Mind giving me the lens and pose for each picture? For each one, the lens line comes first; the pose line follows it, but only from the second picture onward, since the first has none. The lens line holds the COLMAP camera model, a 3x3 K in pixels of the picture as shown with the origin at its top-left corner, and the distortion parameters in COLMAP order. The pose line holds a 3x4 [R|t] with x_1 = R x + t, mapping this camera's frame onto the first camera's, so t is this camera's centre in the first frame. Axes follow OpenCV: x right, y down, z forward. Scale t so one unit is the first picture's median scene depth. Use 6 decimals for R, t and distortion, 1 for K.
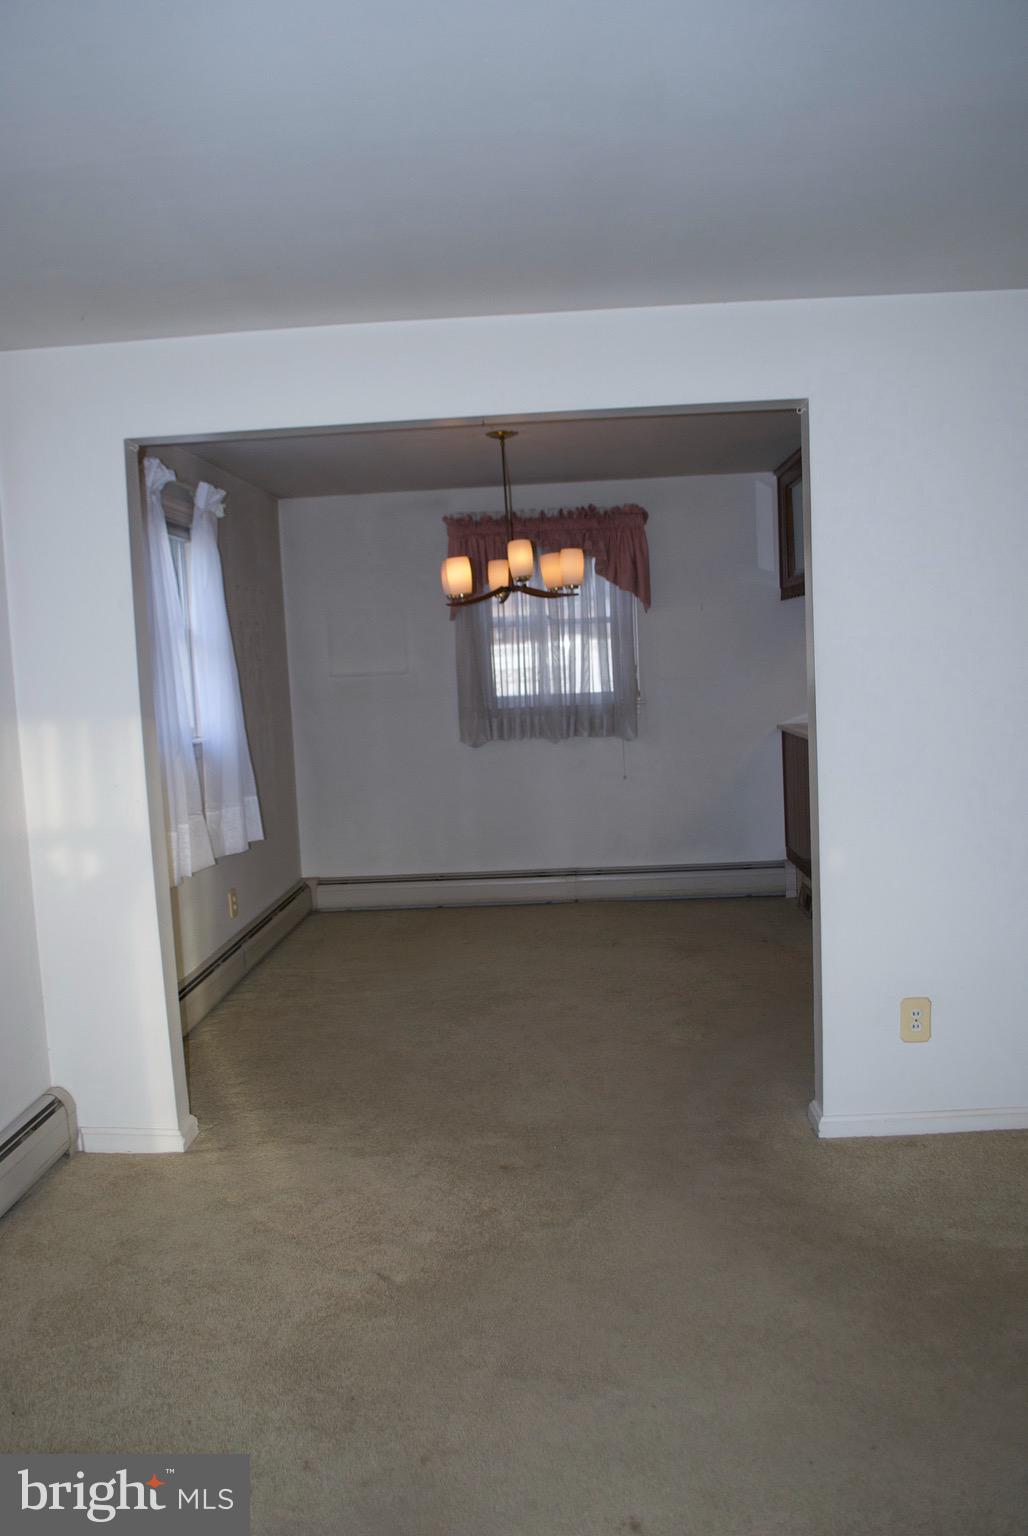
lens RADIAL K [[1218.5, 0, 514.0], [0, 1218.5, 768.0], [0, 0, 1]] dist [-0.075056, -0.000472]
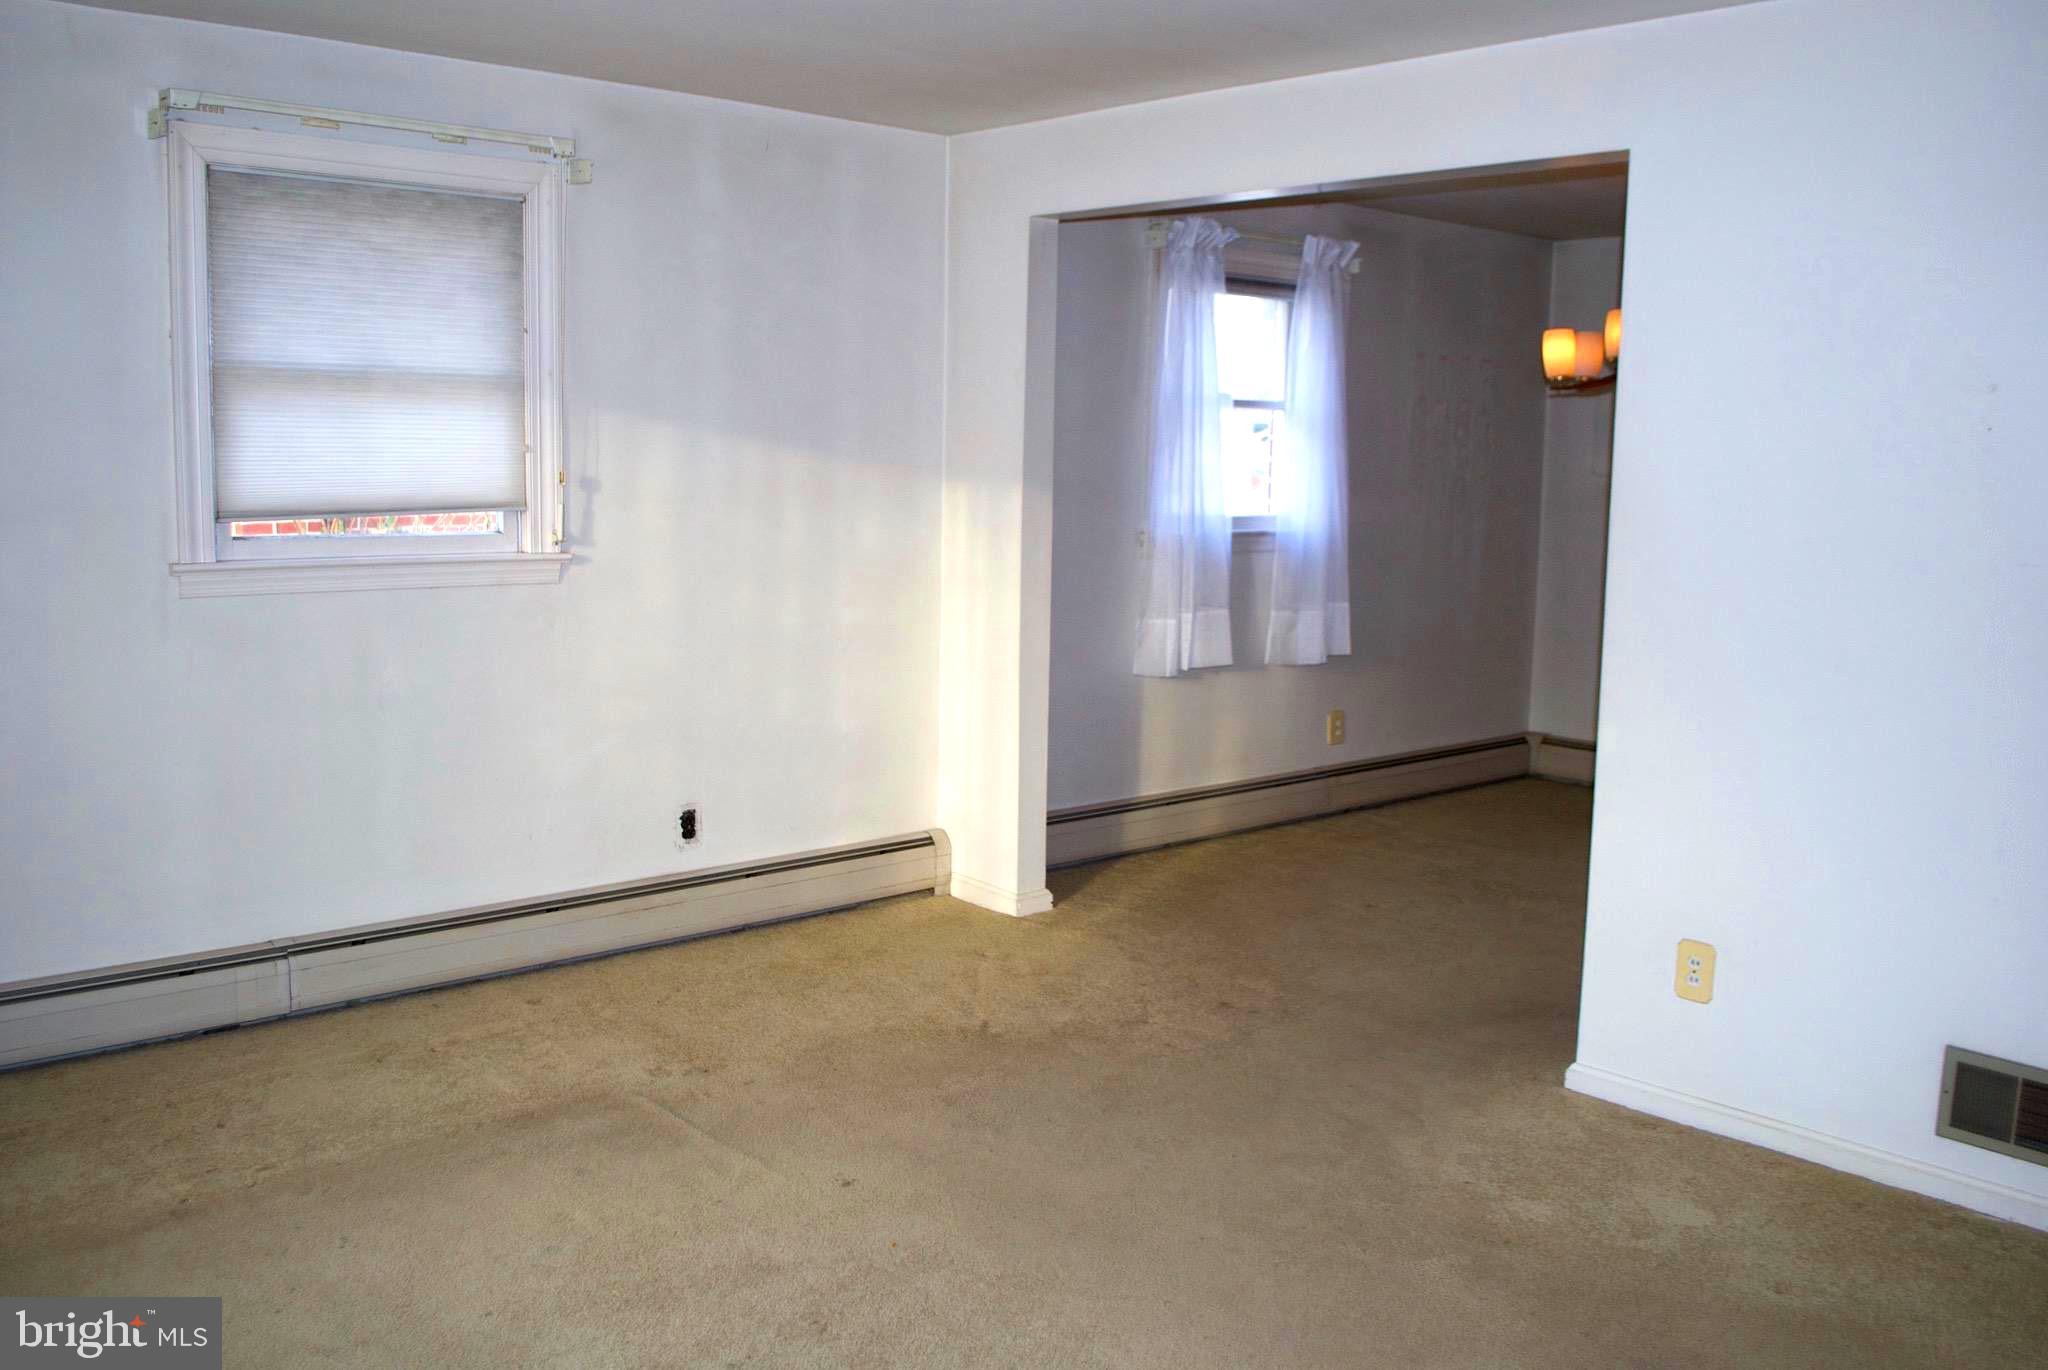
lens RADIAL K [[1819.6, 0, 1024.0], [0, 1819.6, 685.0], [0, 0, 1]] dist [-0.083025, -0.000026]
pose [[0.694513, 0.152282, -0.703180, 0.774208], [-0.118127, 0.988216, 0.097339, -0.024956], [0.709717, 0.015462, 0.704317, -0.081874]]
